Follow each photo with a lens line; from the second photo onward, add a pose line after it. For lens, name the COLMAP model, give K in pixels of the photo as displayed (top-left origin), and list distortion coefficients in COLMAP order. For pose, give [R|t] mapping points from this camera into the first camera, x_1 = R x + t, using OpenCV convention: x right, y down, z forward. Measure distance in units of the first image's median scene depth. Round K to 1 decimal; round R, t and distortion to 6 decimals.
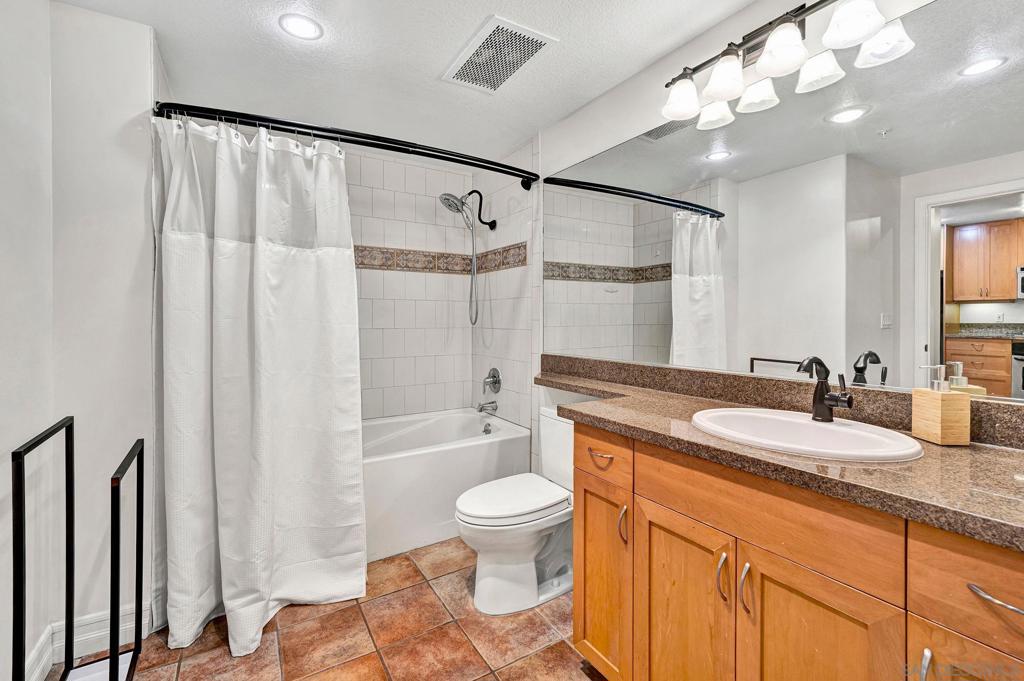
lens RADIAL K [[445.8, 0, 514.6], [0, 445.8, 314.8], [0, 0, 1]] dist [0.011104, -0.000129]
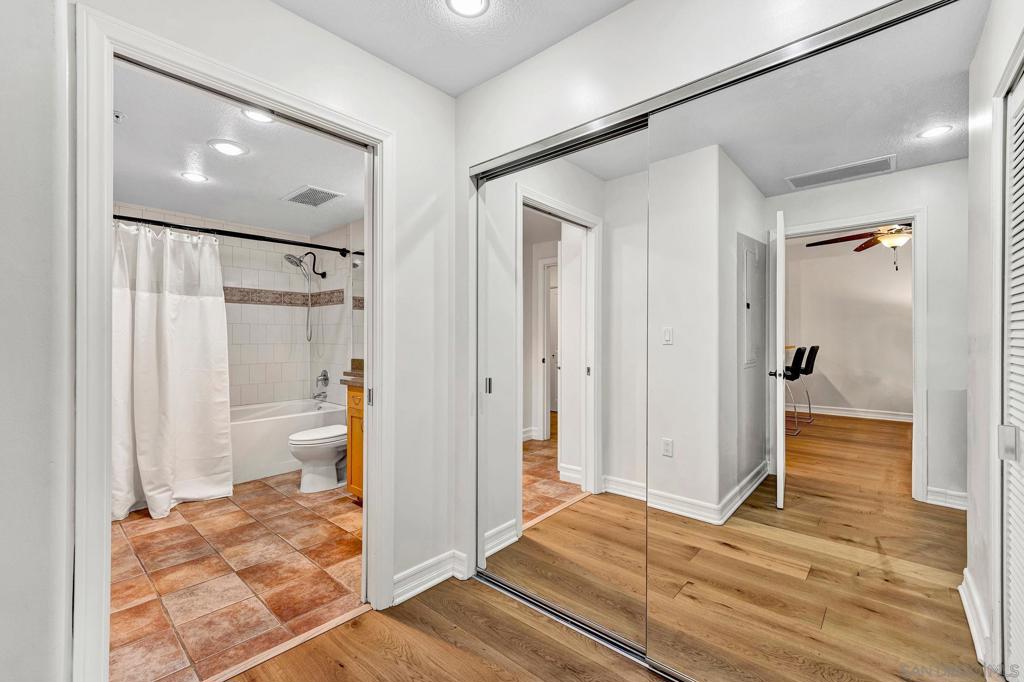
lens RADIAL K [[433.7, 0, 511.8], [0, 433.7, 337.7], [0, 0, 1]] dist [0.009149, -0.007330]
pose [[0.959031, 0.002556, 0.283291, 0.230530], [-0.005051, 0.999955, 0.008075, -0.007317], [-0.283257, -0.009175, 0.959000, -0.932628]]
